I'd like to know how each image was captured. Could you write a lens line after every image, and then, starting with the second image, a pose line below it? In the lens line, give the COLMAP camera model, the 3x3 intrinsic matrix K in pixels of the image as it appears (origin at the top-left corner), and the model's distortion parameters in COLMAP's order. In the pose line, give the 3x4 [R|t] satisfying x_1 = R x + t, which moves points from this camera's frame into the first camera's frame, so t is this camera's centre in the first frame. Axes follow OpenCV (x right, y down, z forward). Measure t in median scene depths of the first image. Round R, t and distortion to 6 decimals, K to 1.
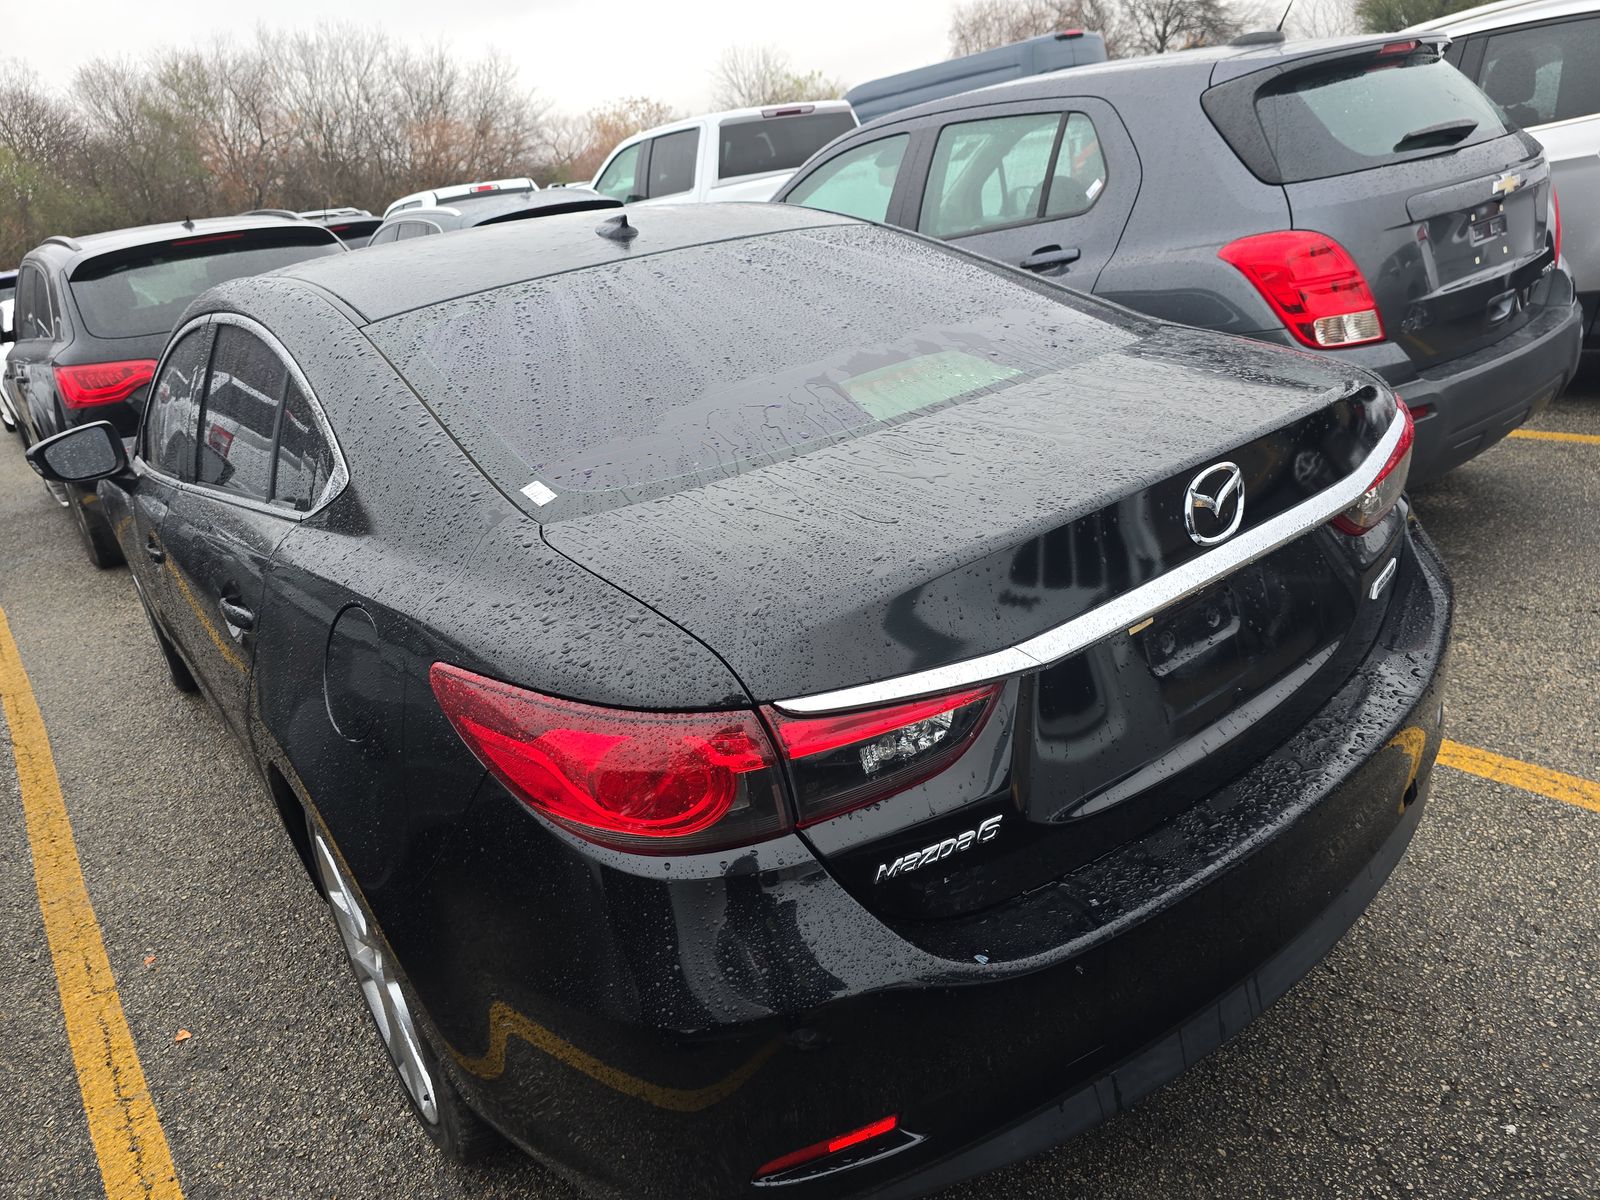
lens RADIAL K [[1136.4, 0, 807.2], [0, 1136.4, 585.5], [0, 0, 1]] dist [0.047719, -0.045740]
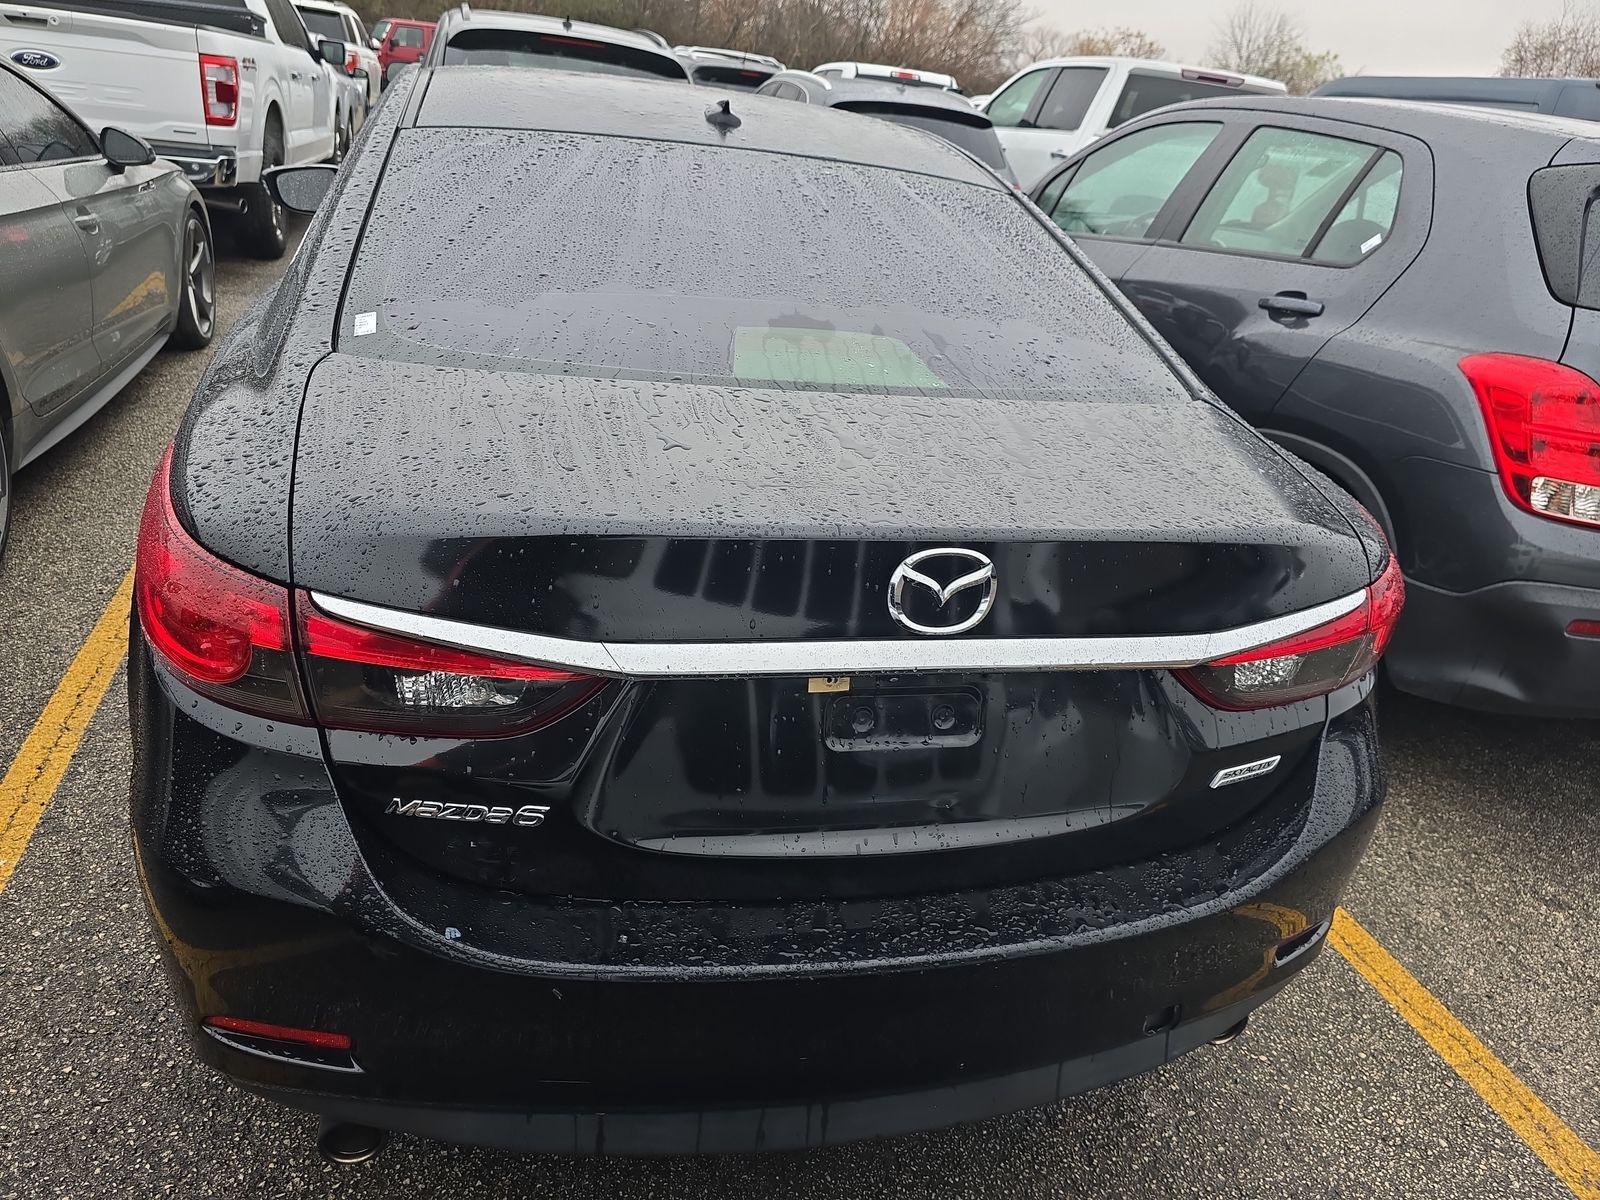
lens RADIAL K [[1136.4, 0, 812.1], [0, 1136.4, 593.8], [0, 0, 1]] dist [0.047719, -0.045740]
pose [[0.888539, 0.384515, -0.250291, 0.285695], [-0.366927, 0.923056, 0.115467, -0.077776], [0.275431, -0.010759, 0.961261, 0.094803]]
